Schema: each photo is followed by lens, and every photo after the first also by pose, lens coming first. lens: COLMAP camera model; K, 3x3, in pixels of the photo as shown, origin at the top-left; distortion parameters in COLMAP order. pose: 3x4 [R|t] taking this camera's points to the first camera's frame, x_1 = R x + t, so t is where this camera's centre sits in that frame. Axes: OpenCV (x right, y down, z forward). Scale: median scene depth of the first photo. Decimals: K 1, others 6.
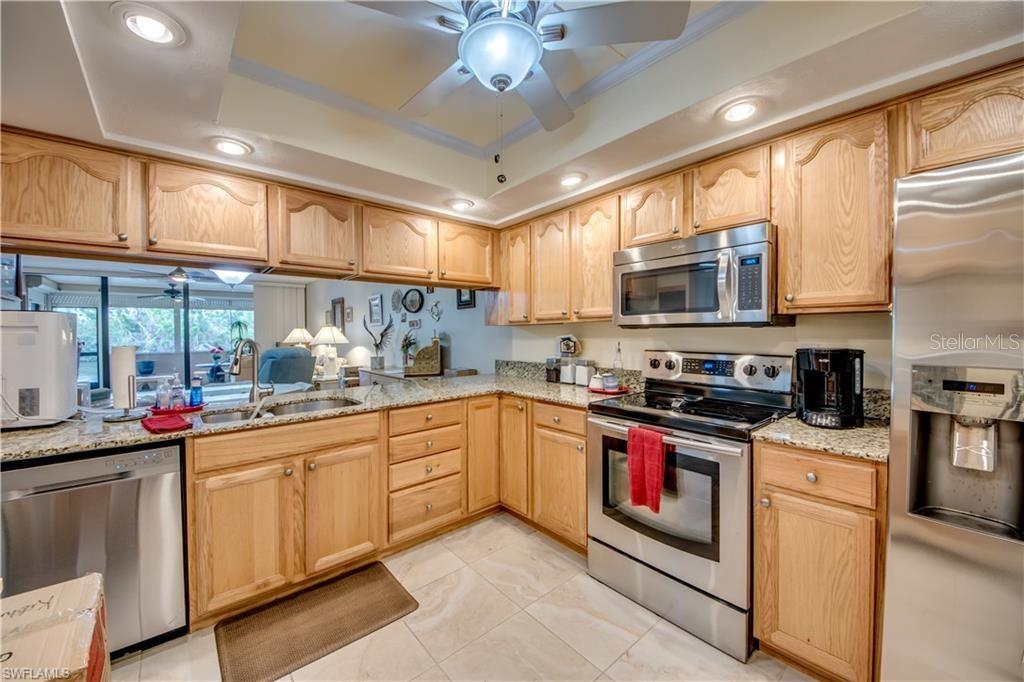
lens RADIAL K [[393.4, 0, 488.4], [0, 393.4, 335.3], [0, 0, 1]] dist [0.012975, -0.002442]
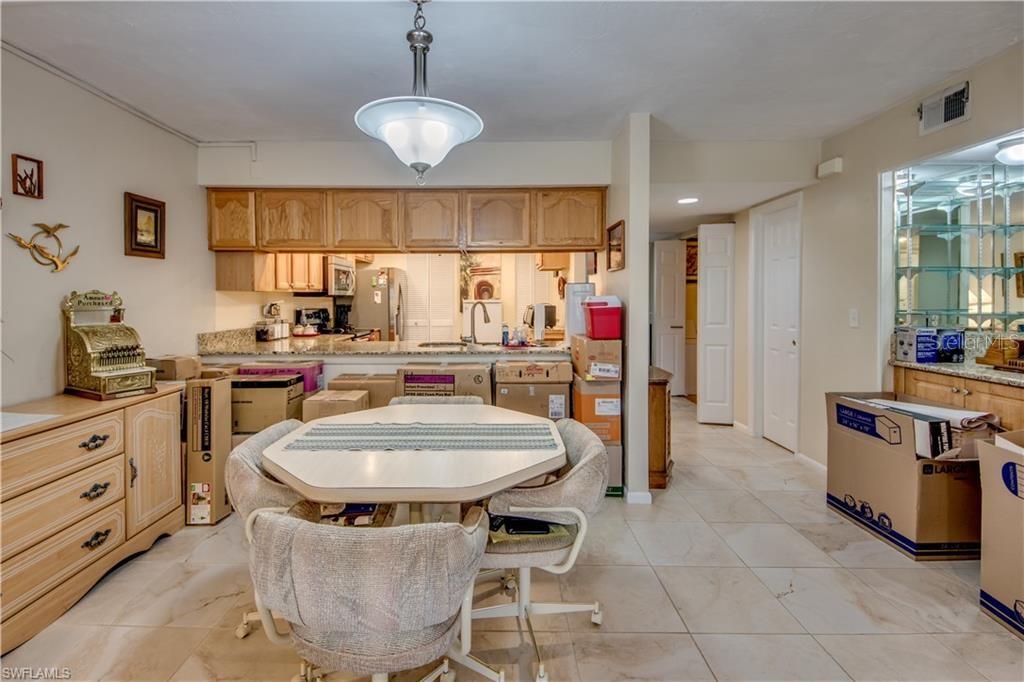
lens RADIAL K [[448.5, 0, 487.8], [0, 448.5, 304.2], [0, 0, 1]] dist [-0.019945, -0.003685]
pose [[-0.781414, 0.000498, 0.624013, -1.568673], [0.012225, 0.999820, 0.014511, -0.003061], [-0.623893, 0.018968, -0.781279, 2.155005]]
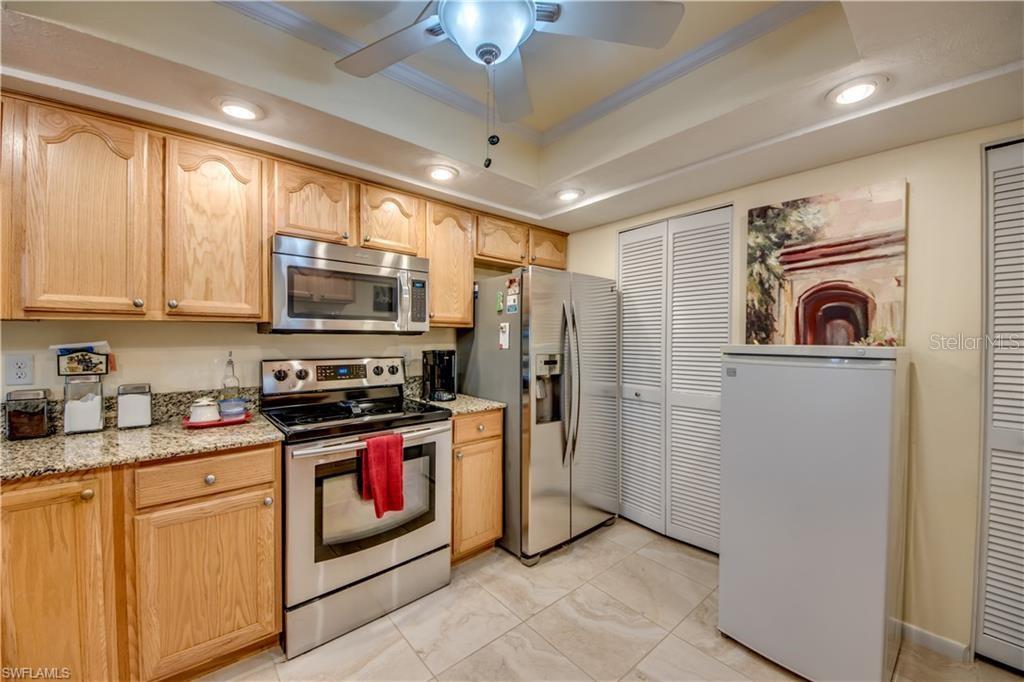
lens RADIAL K [[393.4, 0, 514.1], [0, 393.4, 340.6], [0, 0, 1]] dist [0.012975, -0.002442]
pose [[-0.050187, 0.001880, 0.998738, -0.537789], [0.003916, 0.999991, -0.001686, 0.000217], [-0.998732, 0.003826, -0.050194, 0.630482]]
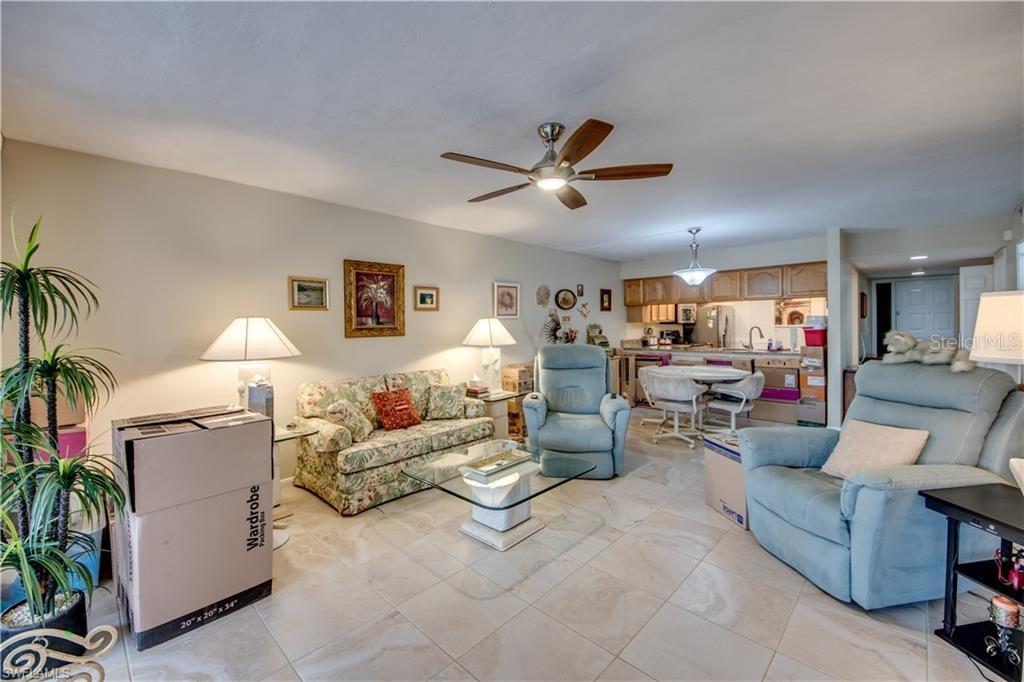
lens RADIAL K [[416.6, 0, 515.0], [0, 416.6, 333.5], [0, 0, 1]] dist [0.002260, -0.000079]
pose [[-0.141216, -0.010690, 0.989921, -3.021408], [0.020302, 0.999700, 0.013692, -0.013914], [-0.989771, 0.022031, -0.140957, 2.878766]]
